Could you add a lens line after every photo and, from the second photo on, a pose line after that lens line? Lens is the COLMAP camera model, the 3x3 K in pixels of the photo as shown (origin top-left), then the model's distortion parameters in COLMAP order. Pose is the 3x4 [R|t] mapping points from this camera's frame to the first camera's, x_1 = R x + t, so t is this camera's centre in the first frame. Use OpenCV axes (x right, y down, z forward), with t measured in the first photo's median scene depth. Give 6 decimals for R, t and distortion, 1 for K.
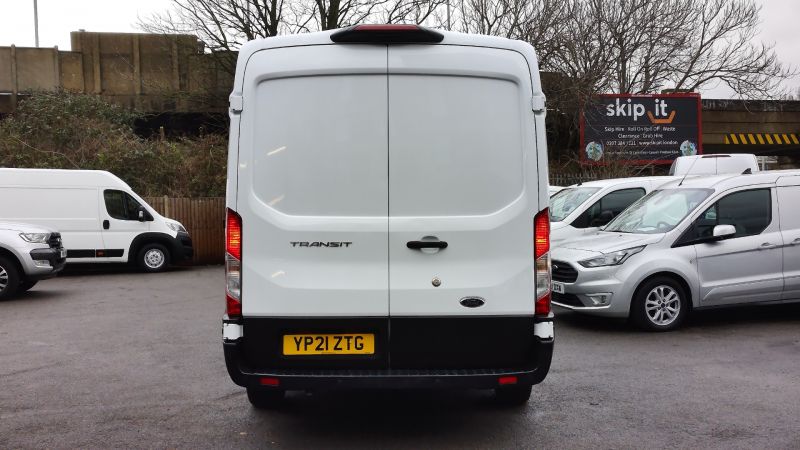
lens RADIAL K [[1497.5, 0, 400.0], [0, 1497.5, 225.0], [0, 0, 1]] dist [0.009988, 0.075726]
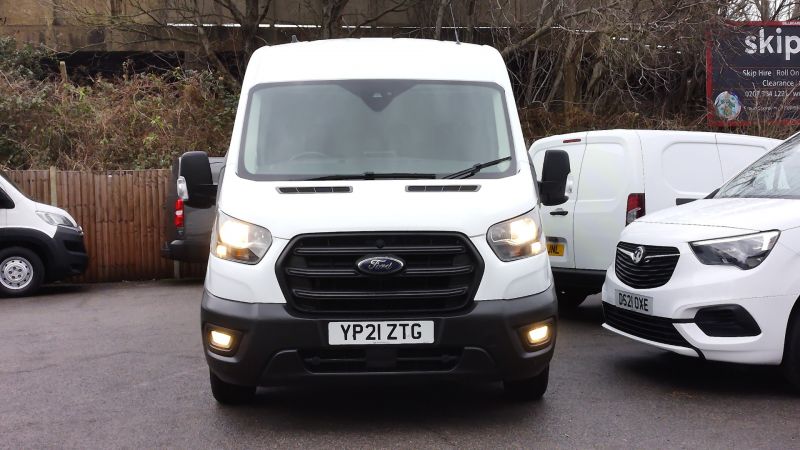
lens RADIAL K [[1497.5, 0, 400.0], [0, 1497.5, 225.0], [0, 0, 1]] dist [0.009988, 0.075726]
pose [[0.999942, 0.002357, -0.010521, -0.008866], [-0.002306, 0.999985, 0.004881, 0.000581], [0.010532, -0.004856, 0.999933, 0.368578]]
